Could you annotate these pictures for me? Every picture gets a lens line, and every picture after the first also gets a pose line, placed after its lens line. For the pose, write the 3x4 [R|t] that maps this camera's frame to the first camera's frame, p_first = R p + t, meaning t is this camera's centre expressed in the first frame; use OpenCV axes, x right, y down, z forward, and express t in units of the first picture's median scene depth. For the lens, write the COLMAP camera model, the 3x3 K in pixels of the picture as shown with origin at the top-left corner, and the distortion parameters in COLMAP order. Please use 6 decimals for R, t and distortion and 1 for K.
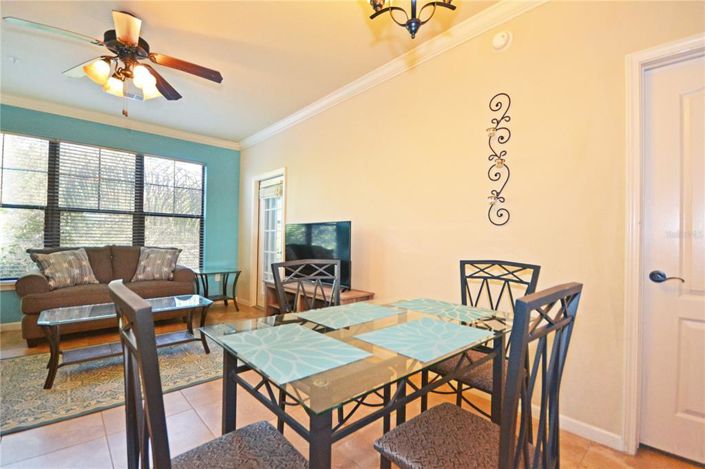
lens RADIAL K [[316.3, 0, 325.7], [0, 316.3, 238.7], [0, 0, 1]] dist [-0.003207, 0.000432]
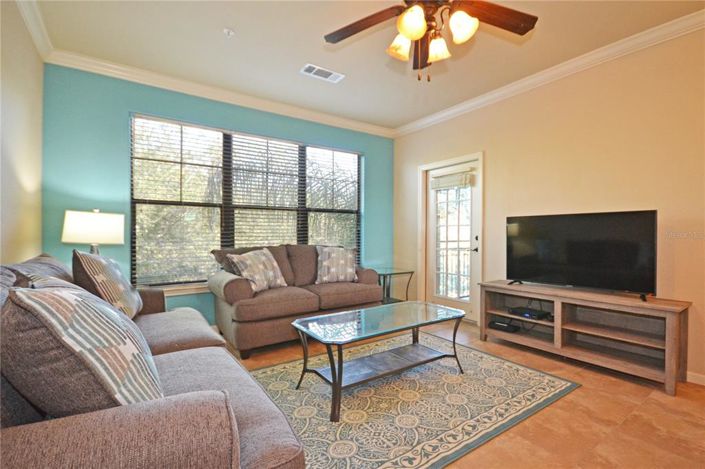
lens RADIAL K [[316.3, 0, 346.1], [0, 316.3, 236.8], [0, 0, 1]] dist [-0.003207, 0.000432]
pose [[0.995133, -0.015172, -0.097368, -0.427768], [0.015854, 0.999855, 0.006236, -0.003857], [0.097259, -0.007750, 0.995229, 0.105323]]
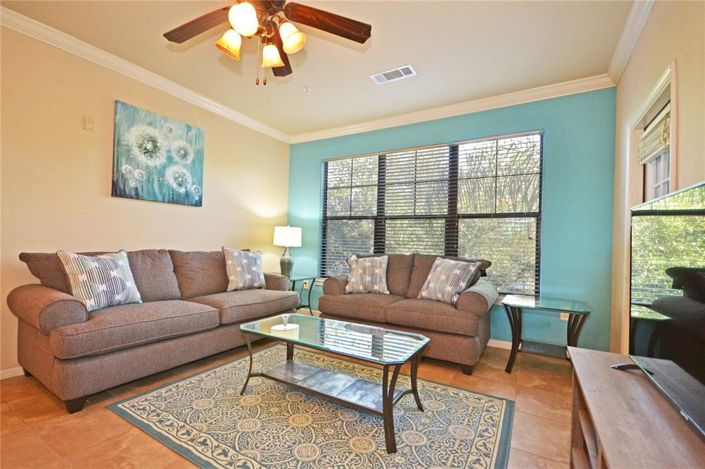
lens RADIAL K [[316.3, 0, 348.3], [0, 316.3, 233.1], [0, 0, 1]] dist [-0.003207, 0.000432]
pose [[0.348785, -0.032112, -0.936653, 0.093954], [-0.018981, 0.998966, -0.041317, 0.004218], [0.937011, 0.032190, 0.347814, 0.527523]]
